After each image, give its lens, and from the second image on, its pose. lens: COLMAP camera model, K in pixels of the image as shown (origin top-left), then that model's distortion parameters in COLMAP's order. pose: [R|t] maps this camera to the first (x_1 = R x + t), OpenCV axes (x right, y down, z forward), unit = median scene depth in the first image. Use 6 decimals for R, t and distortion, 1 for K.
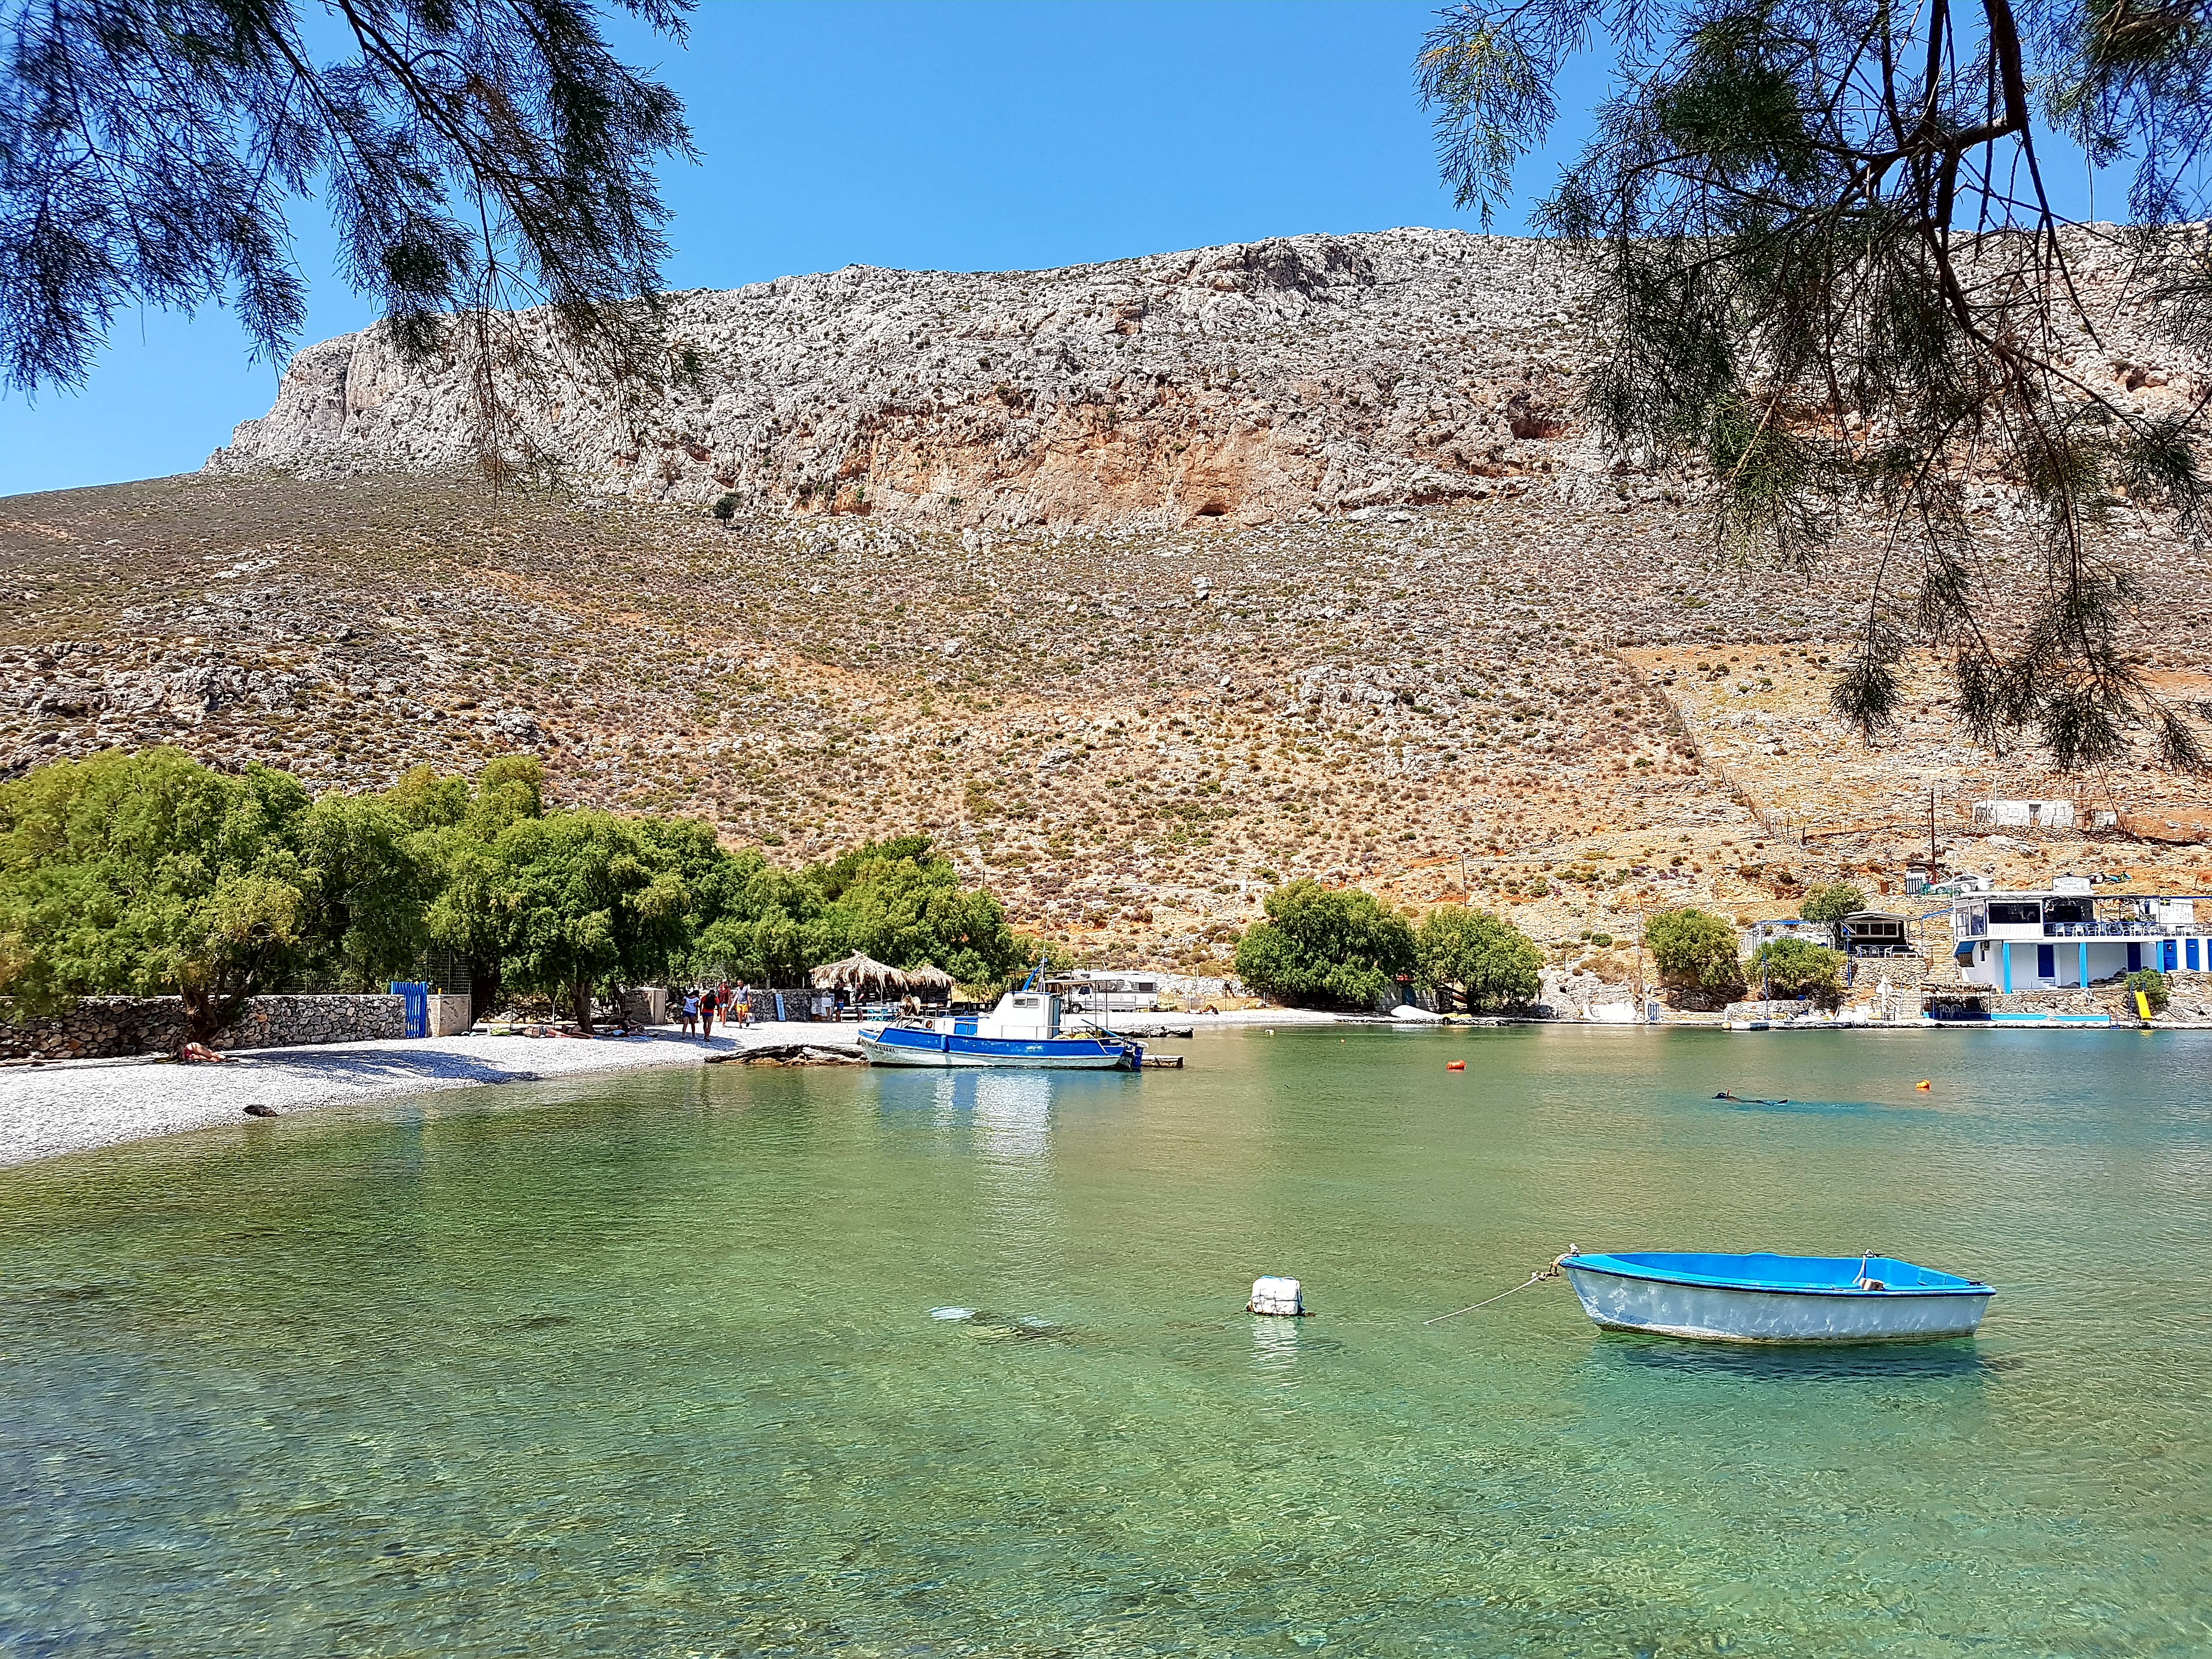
lens RADIAL K [[1681.4, 0, 1089.6], [0, 1681.4, 870.8], [0, 0, 1]] dist [0.268632, -0.582624]
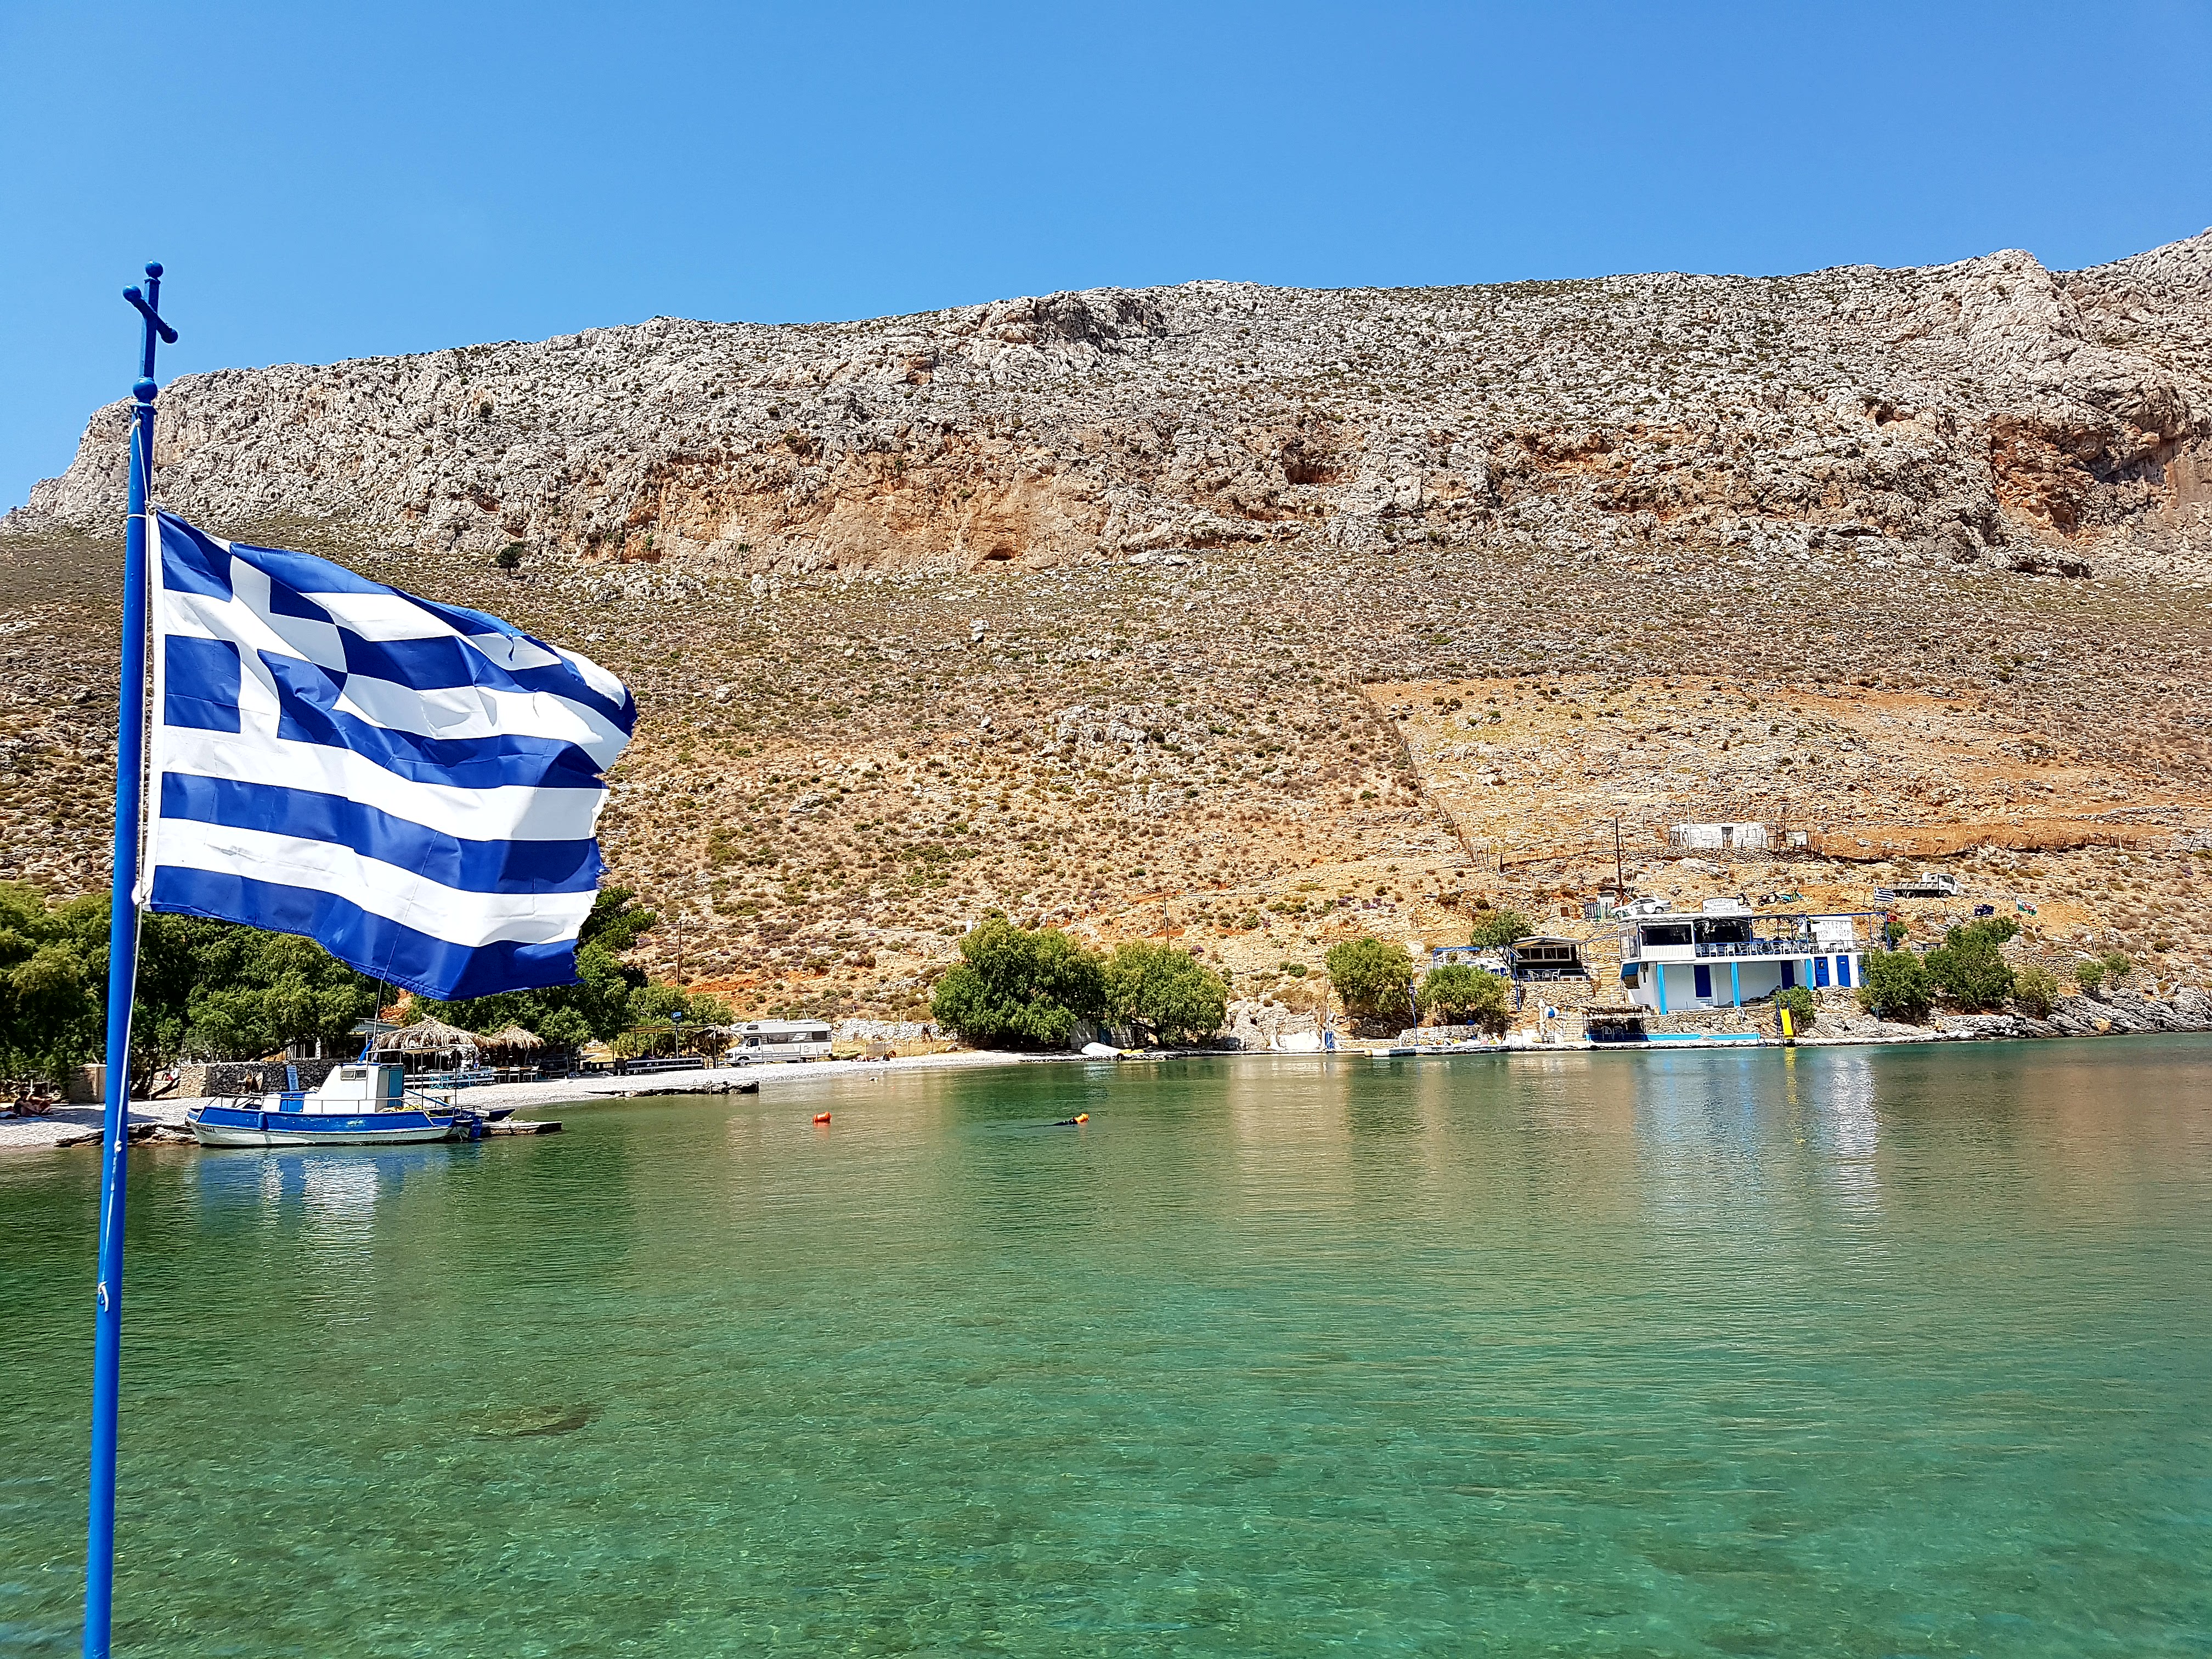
lens RADIAL K [[1681.1, 0, 1062.7], [0, 1681.1, 825.5], [0, 0, 1]] dist [0.275021, -0.582105]
pose [[0.997477, -0.025962, 0.066066, 0.062585], [0.029223, 0.998377, -0.048879, -0.000435], [-0.064690, 0.050686, 0.996617, 0.000005]]
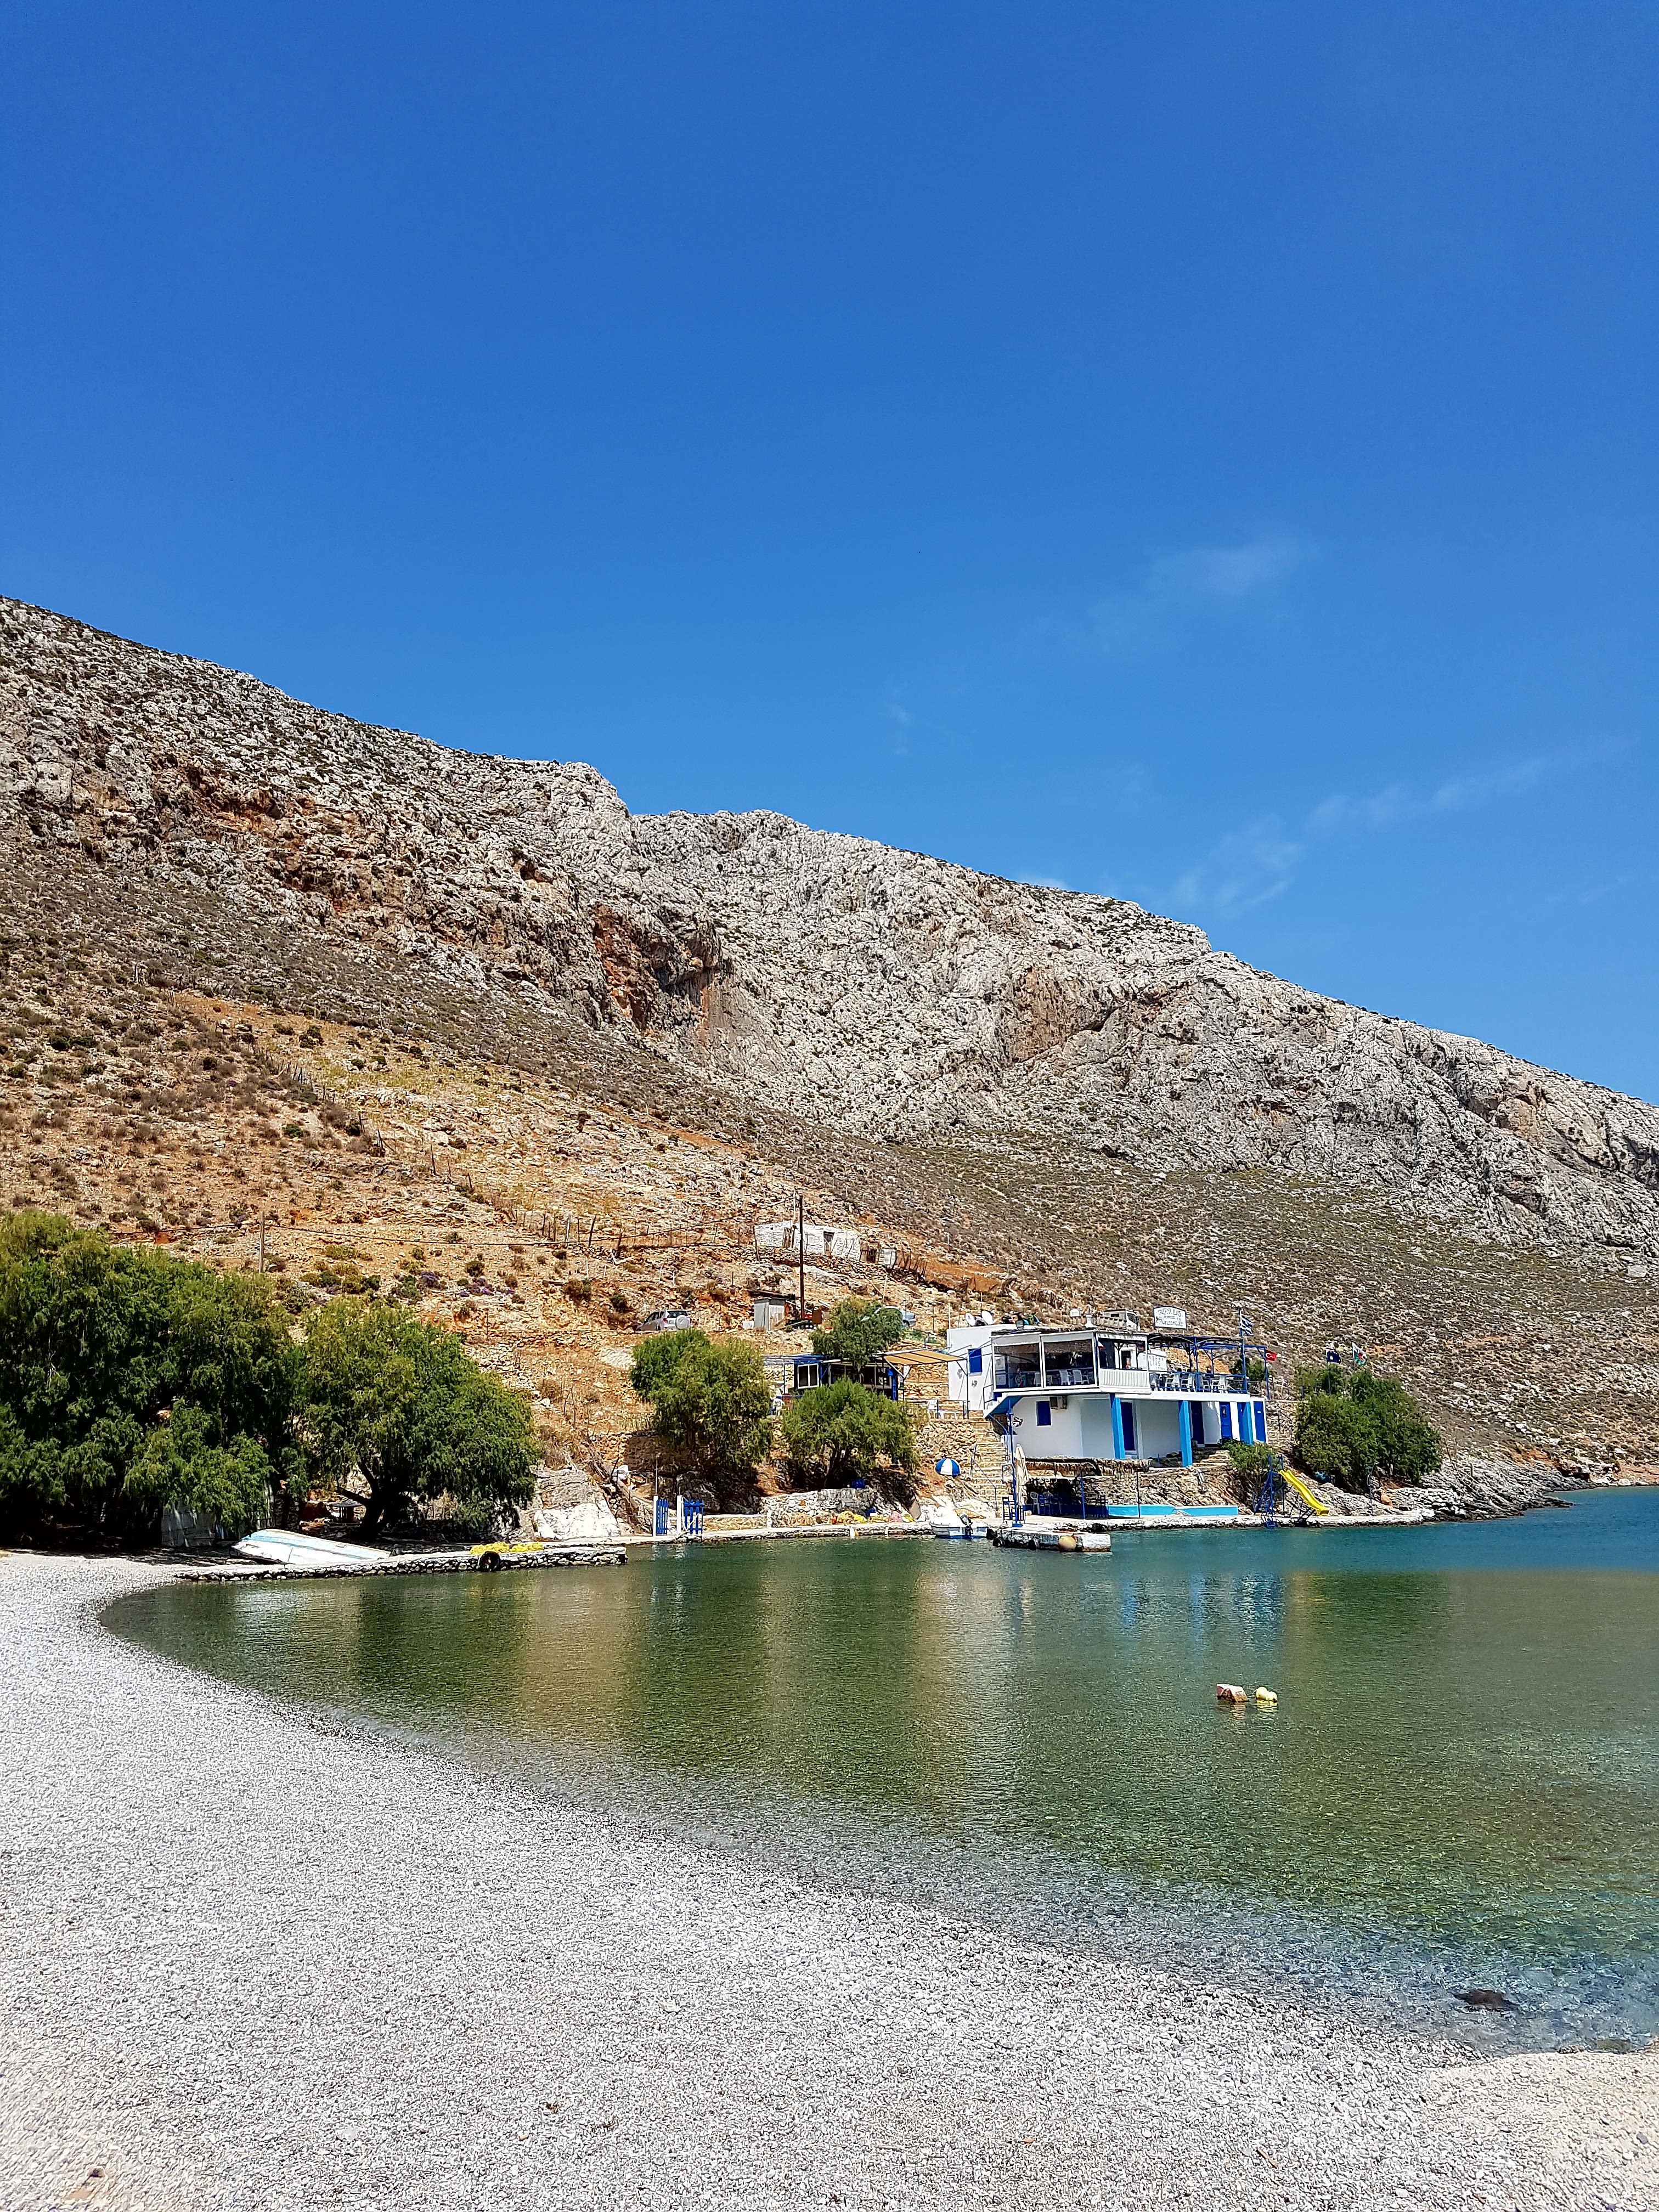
lens RADIAL K [[1681.1, 0, 890.7], [0, 1681.1, 1107.9], [0, 0, 1]] dist [0.275021, -0.582105]
pose [[0.625596, 0.149590, 0.765671, -0.039287], [-0.037955, 0.986118, -0.161648, 0.023475], [-0.779223, 0.072065, 0.622590, 0.356117]]
